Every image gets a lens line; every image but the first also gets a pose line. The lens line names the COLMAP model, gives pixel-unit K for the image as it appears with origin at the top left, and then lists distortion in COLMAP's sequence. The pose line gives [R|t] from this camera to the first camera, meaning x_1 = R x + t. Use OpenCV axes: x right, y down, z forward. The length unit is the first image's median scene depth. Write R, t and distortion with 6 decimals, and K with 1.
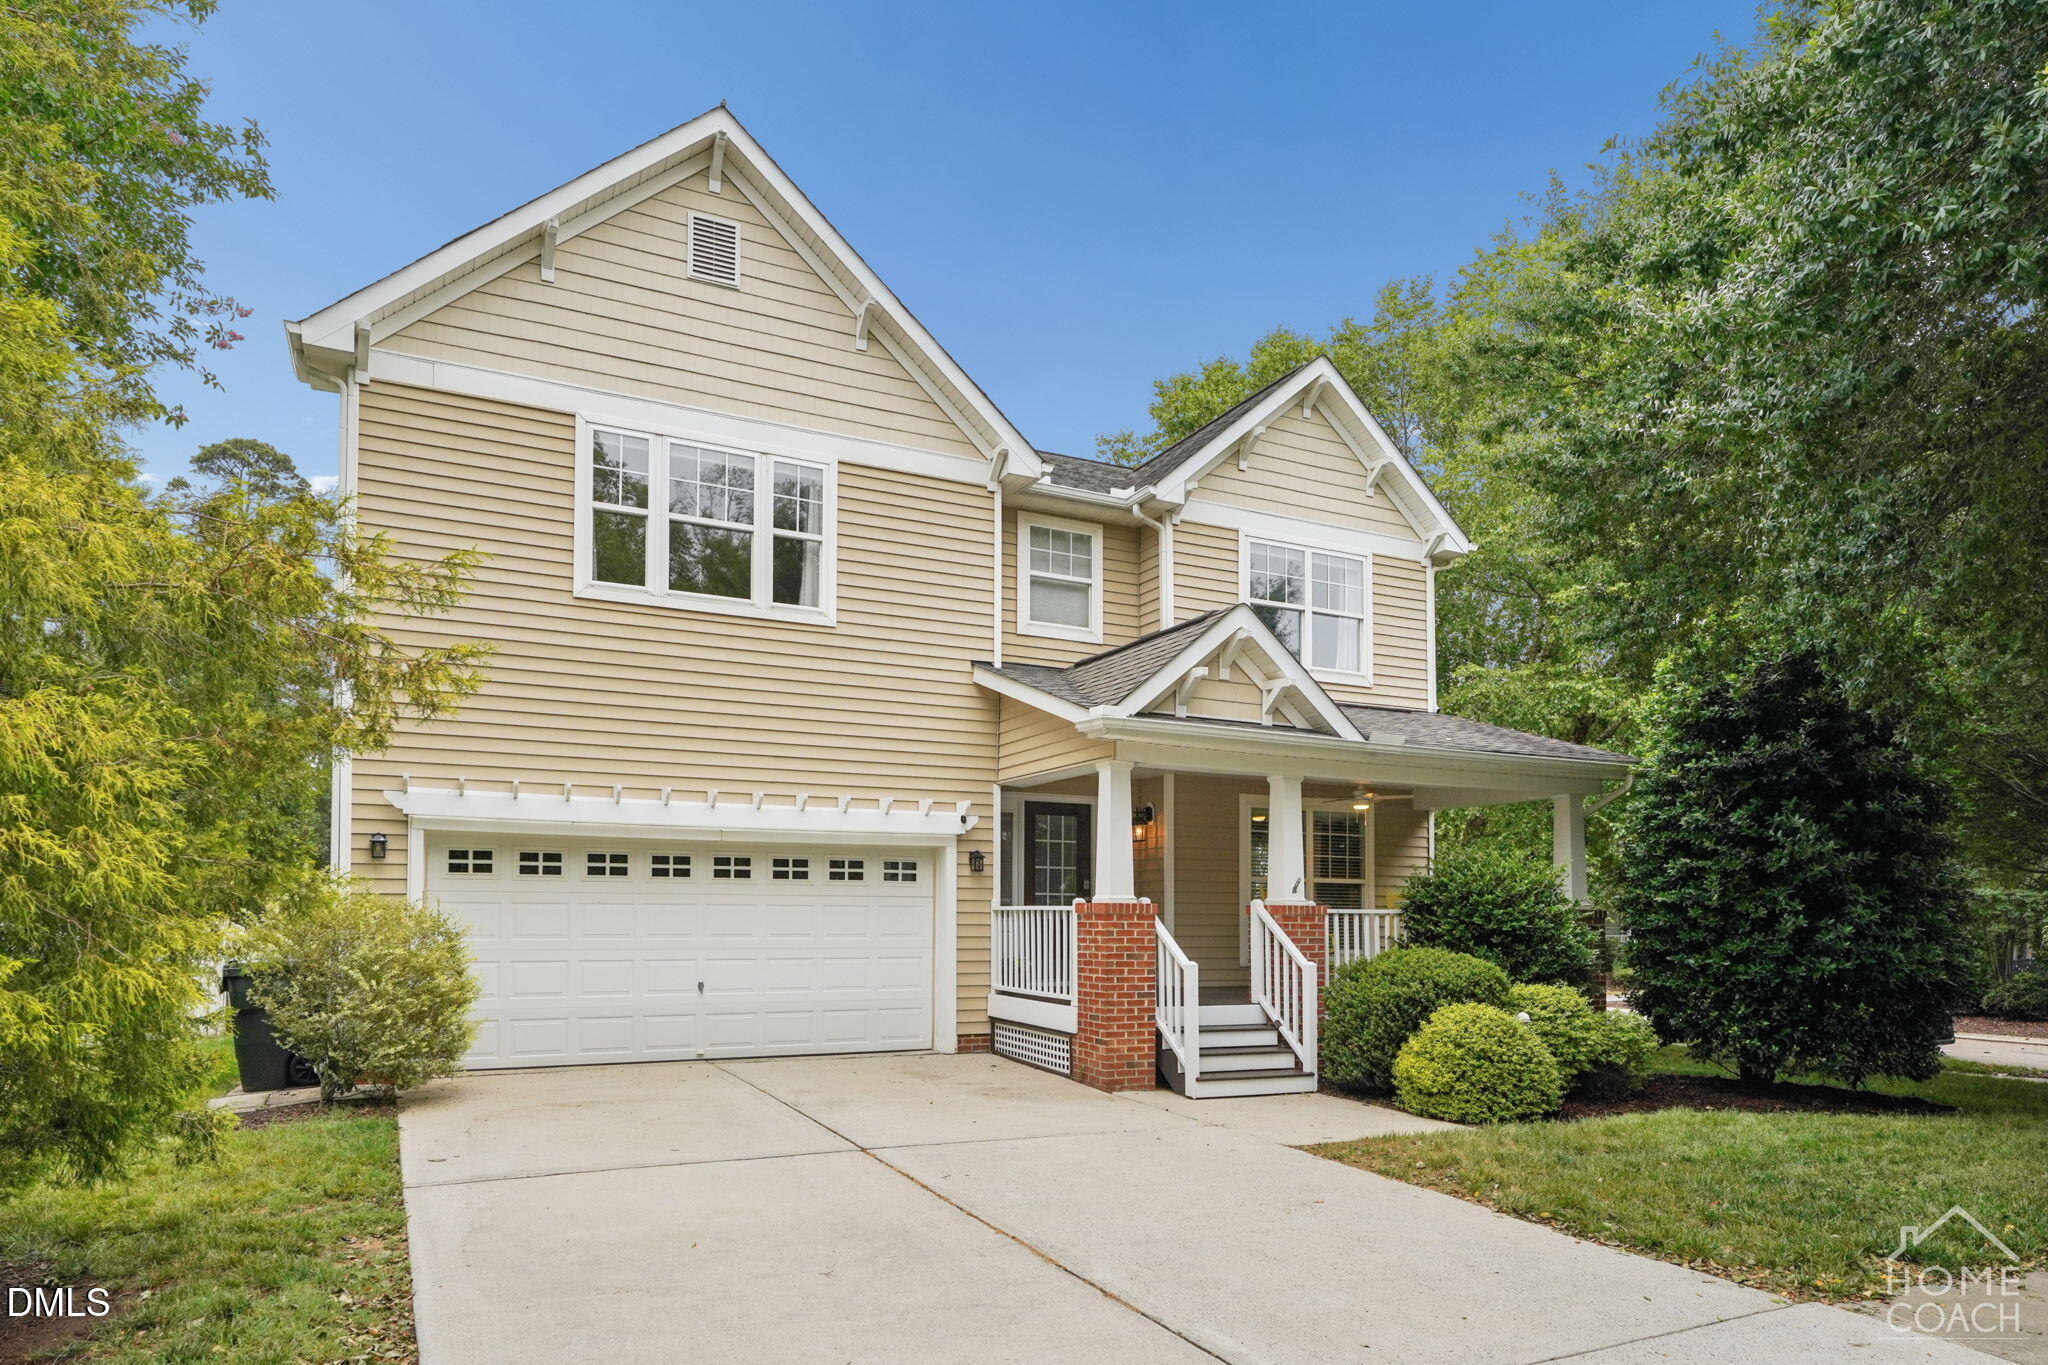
lens RADIAL K [[1208.3, 0, 1032.9], [0, 1208.3, 842.5], [0, 0, 1]] dist [0.021595, 0.000365]
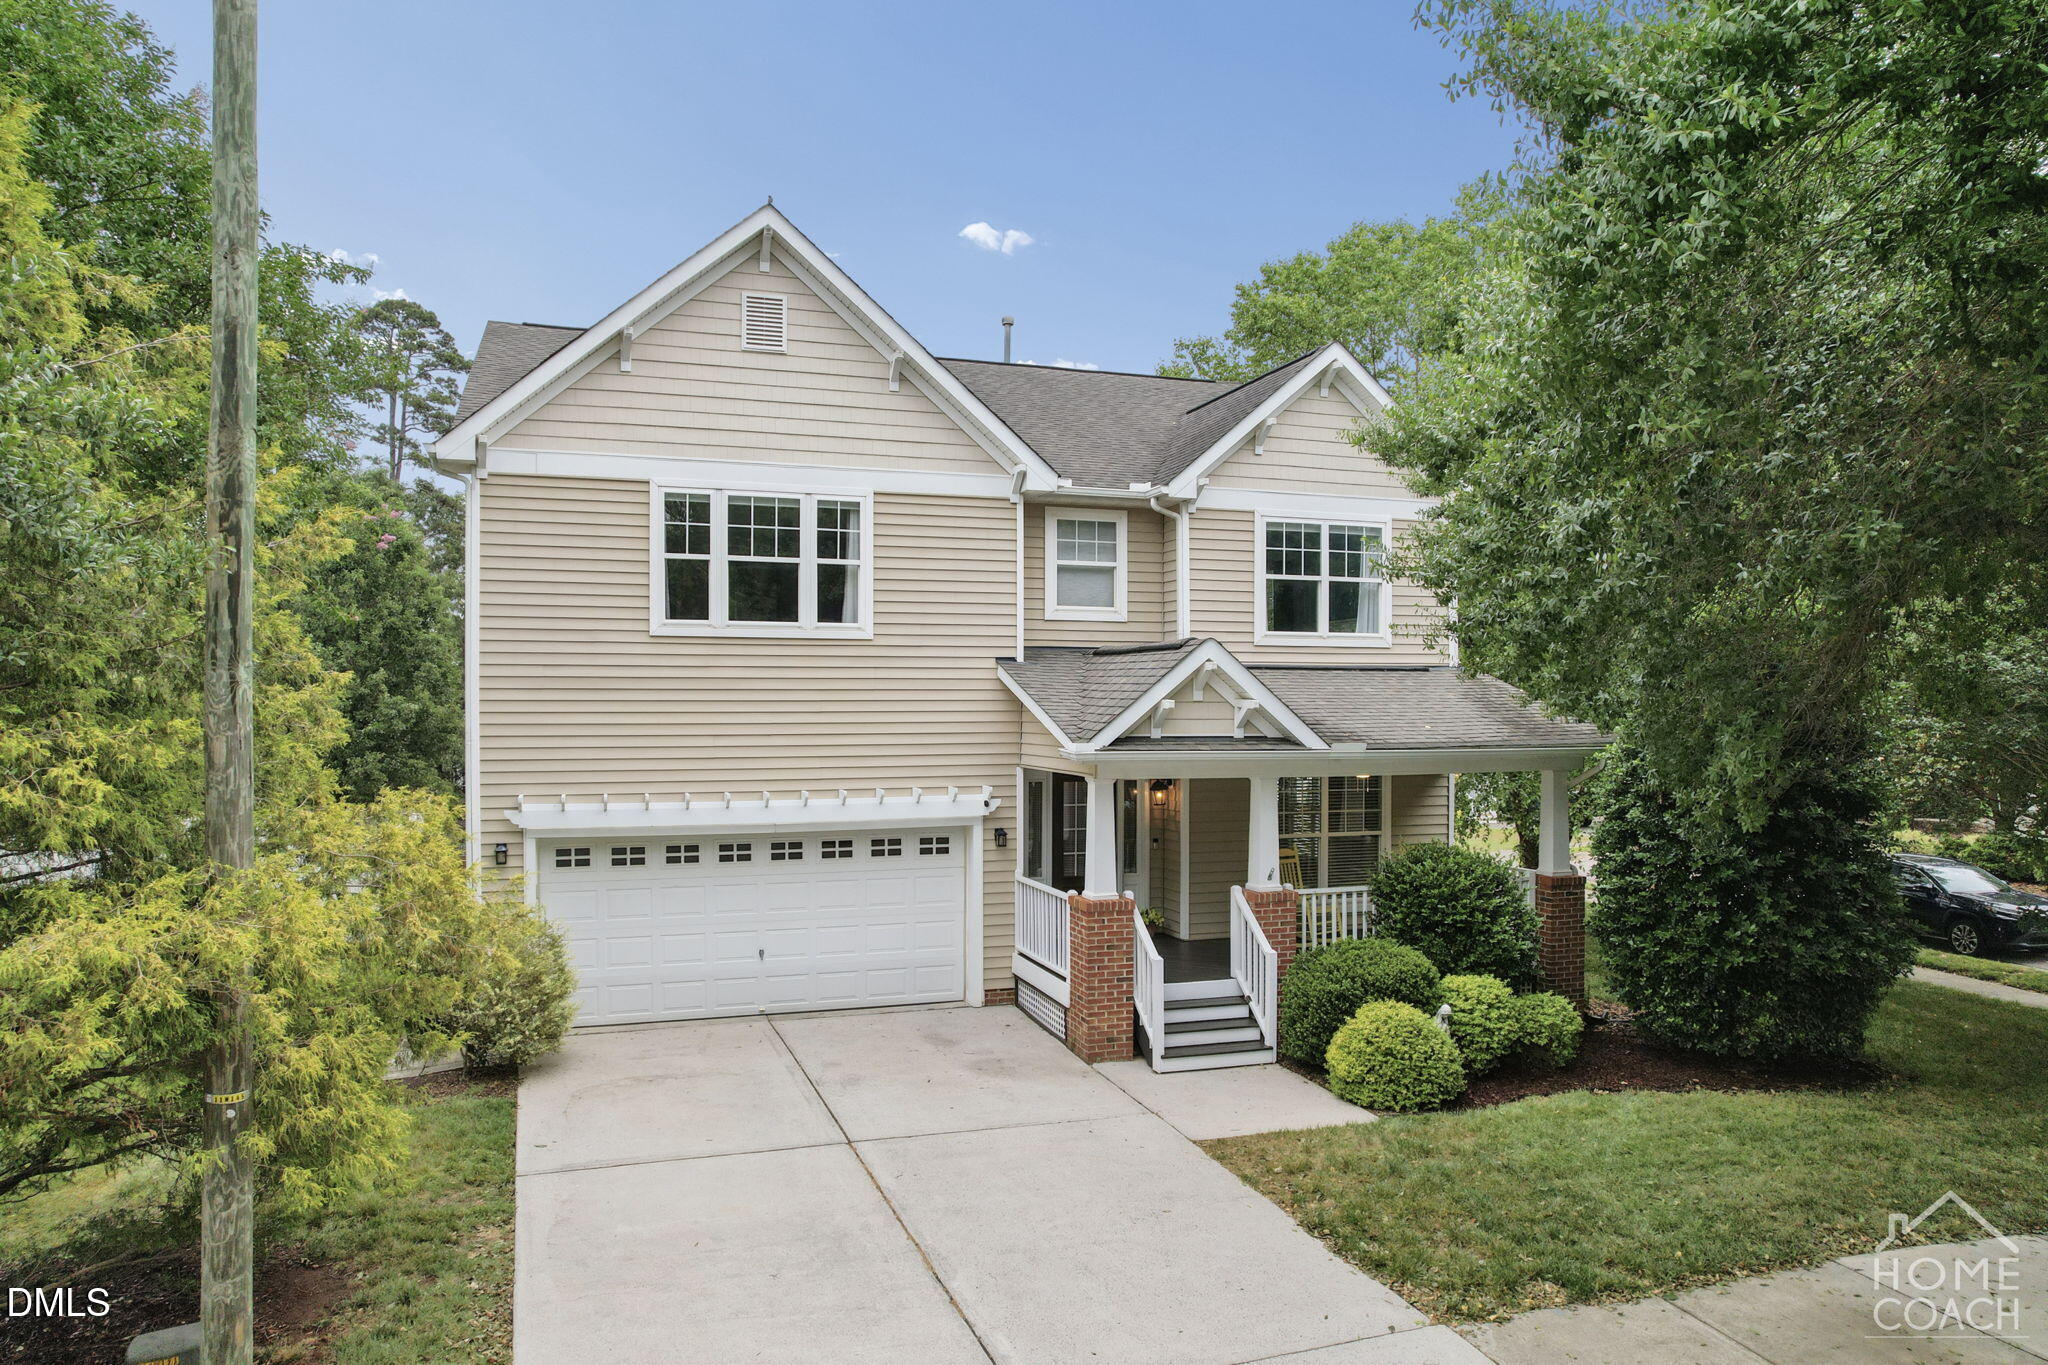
lens RADIAL K [[1372.3, 0, 1084.4], [0, 1372.3, 643.0], [0, 0, 1]] dist [-0.025074, 0.002447]
pose [[0.993975, -0.006641, -0.109406, 0.192828], [0.010130, 0.999457, 0.031361, -0.229368], [0.109138, -0.032280, 0.993502, -0.292265]]
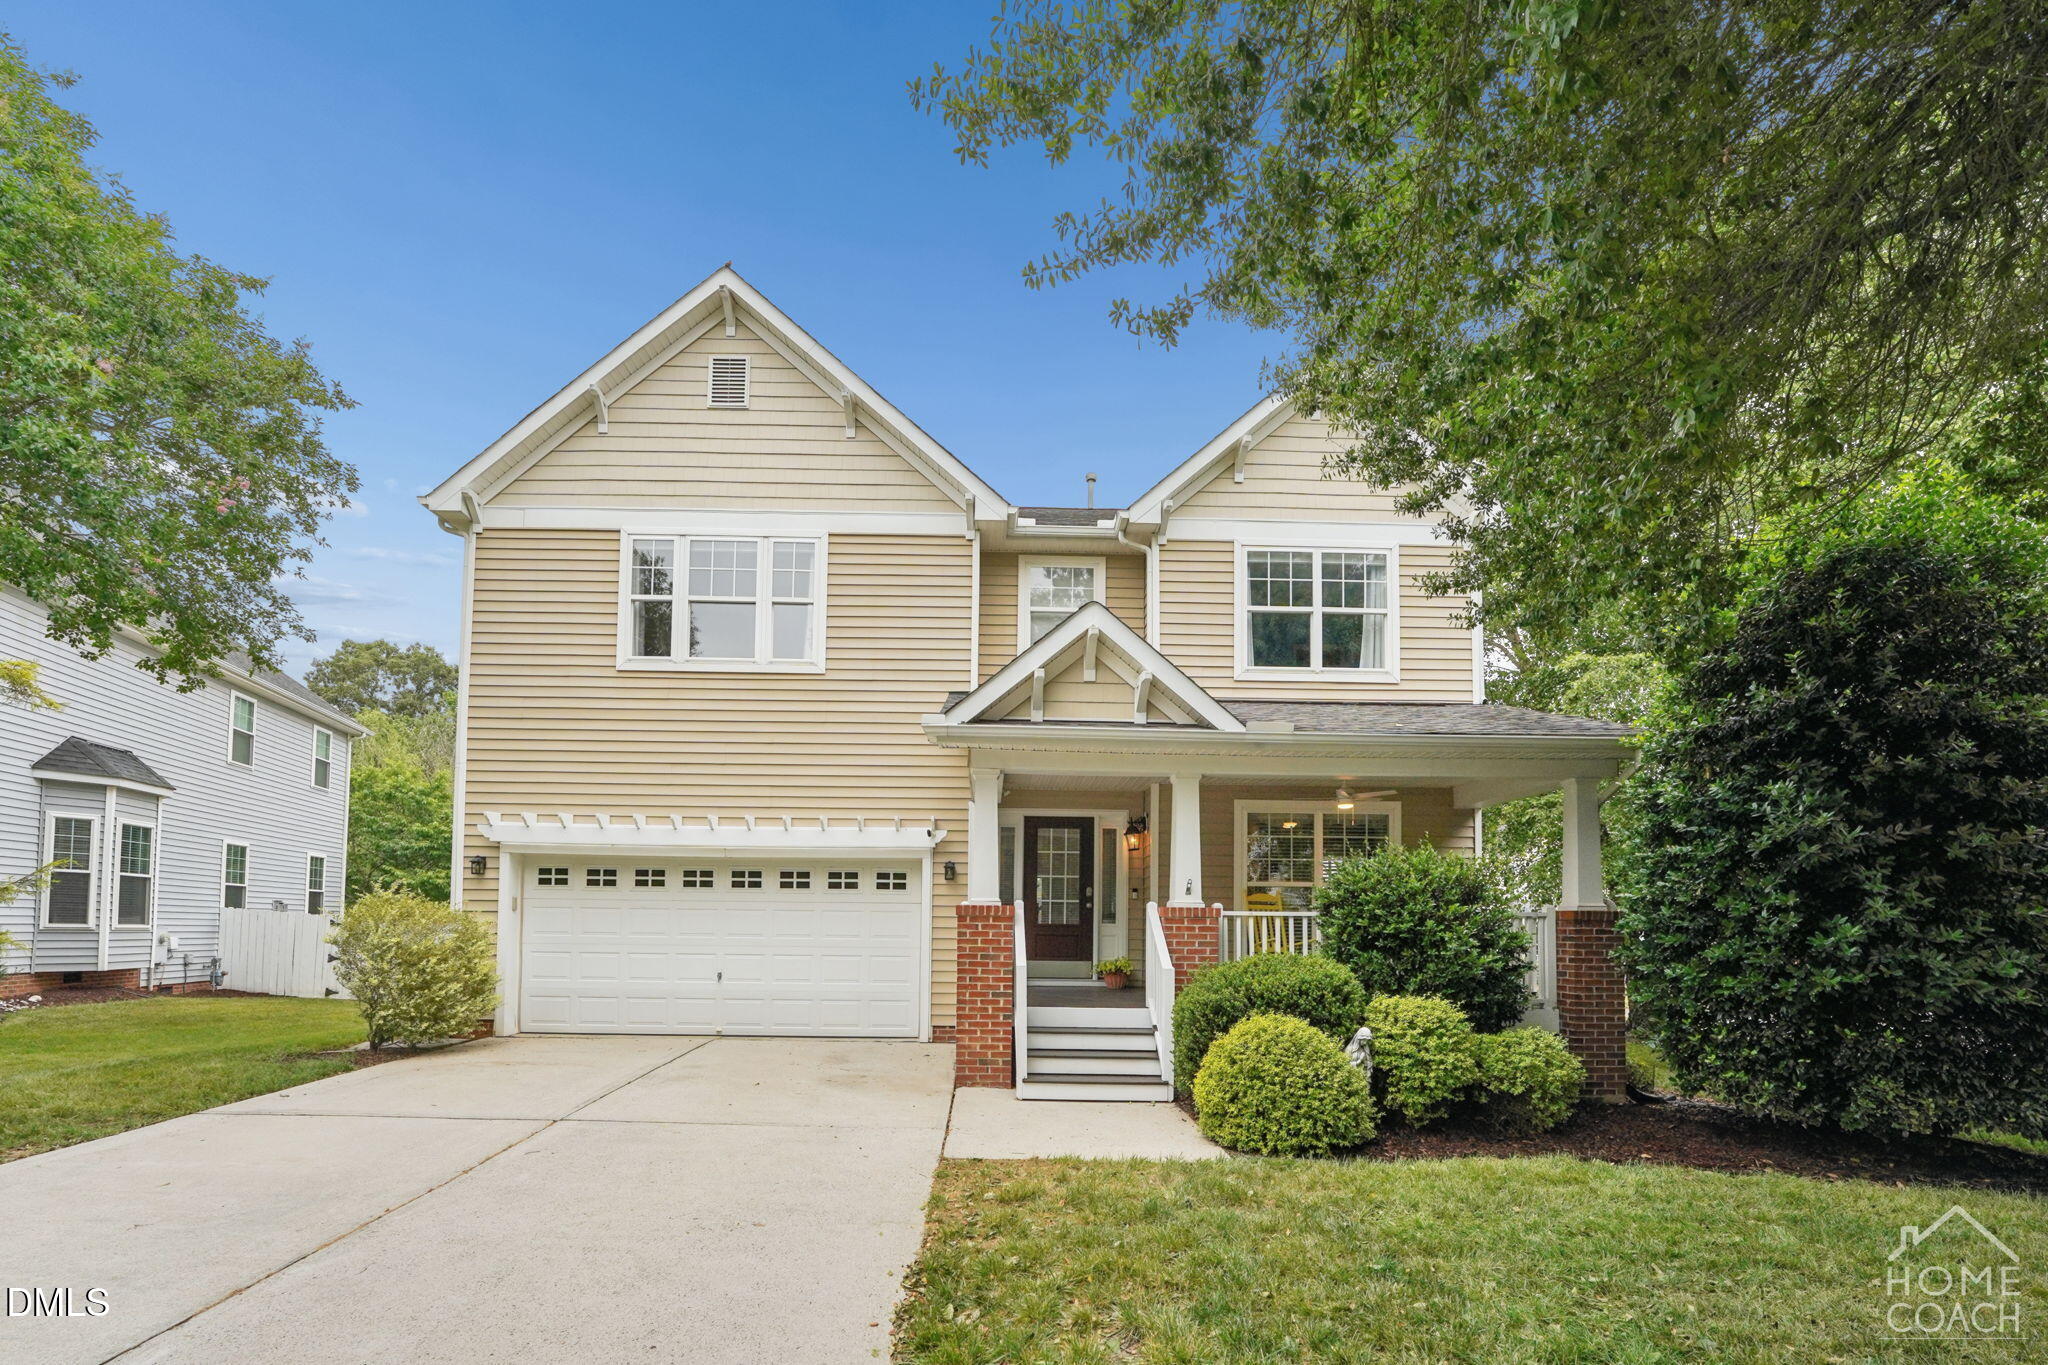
lens RADIAL K [[930.2, 0, 1071.2], [0, 930.2, 873.8], [0, 0, 1]] dist [-0.015873, -0.000870]
pose [[0.914556, -0.021838, -0.403870, 0.447532], [0.022145, 0.999747, -0.003911, 0.026993], [0.403853, -0.005367, 0.914808, 0.291308]]
